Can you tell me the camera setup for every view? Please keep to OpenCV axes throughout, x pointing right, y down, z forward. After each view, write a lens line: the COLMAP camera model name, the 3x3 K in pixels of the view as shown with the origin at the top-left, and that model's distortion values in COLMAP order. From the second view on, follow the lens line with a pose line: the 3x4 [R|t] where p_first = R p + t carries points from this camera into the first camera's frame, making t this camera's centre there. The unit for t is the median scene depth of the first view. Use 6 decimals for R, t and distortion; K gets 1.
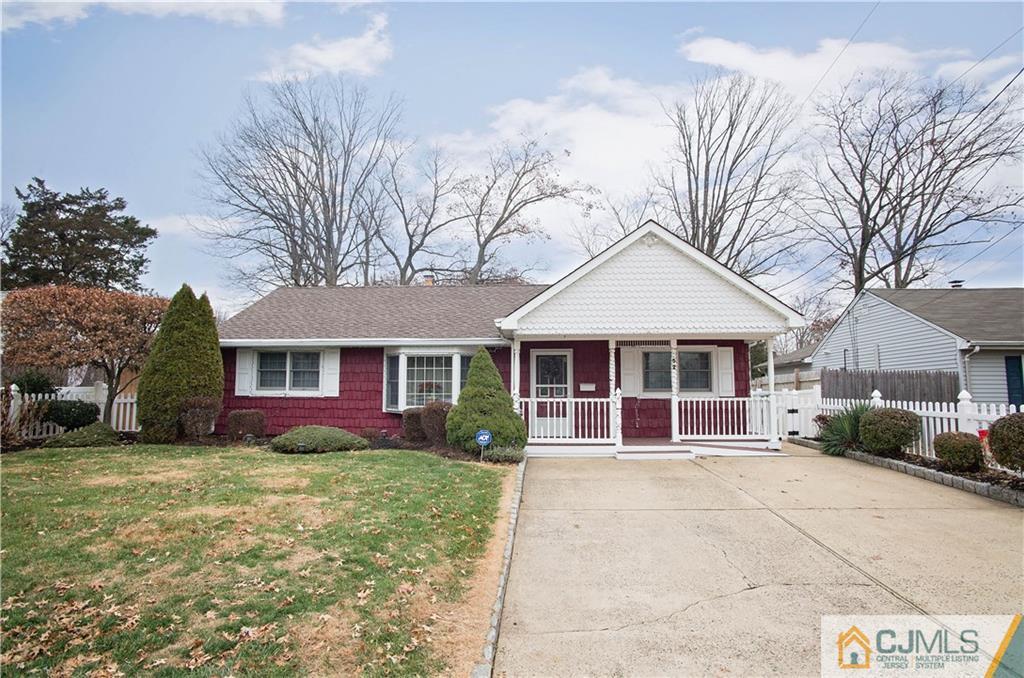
lens RADIAL K [[569.4, 0, 516.1], [0, 569.4, 340.7], [0, 0, 1]] dist [-0.066686, 0.022743]
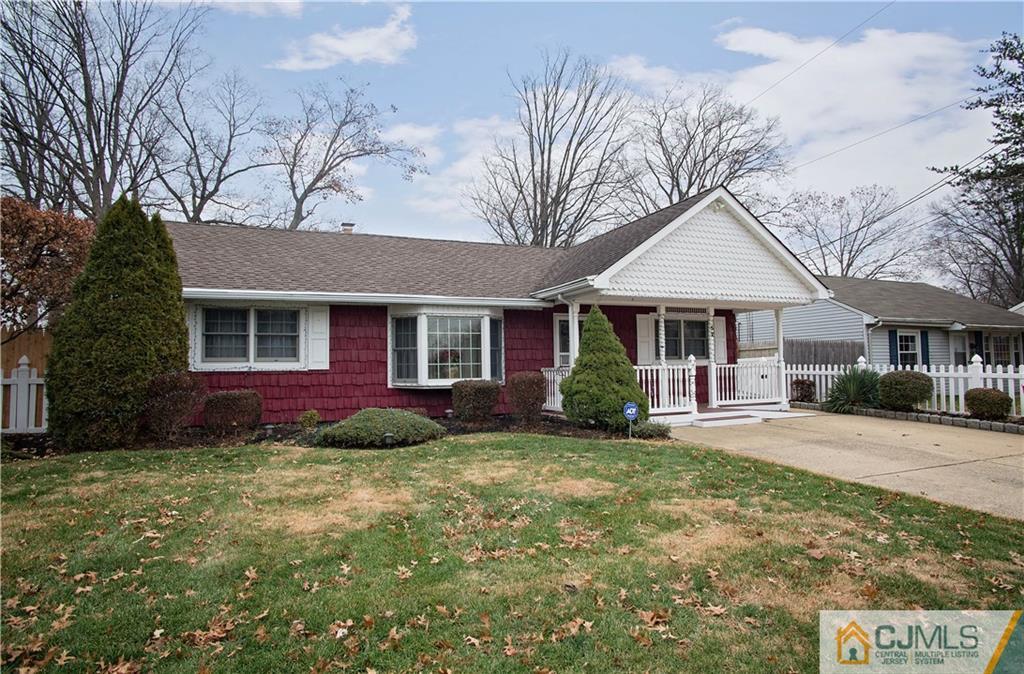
lens RADIAL K [[569.4, 0, 509.1], [0, 569.4, 334.9], [0, 0, 1]] dist [-0.066686, 0.022743]
pose [[0.901633, 0.010939, 0.432364, -0.428682], [-0.026247, 0.999222, 0.029453, 0.024176], [-0.431705, -0.037904, 0.901218, 0.218471]]
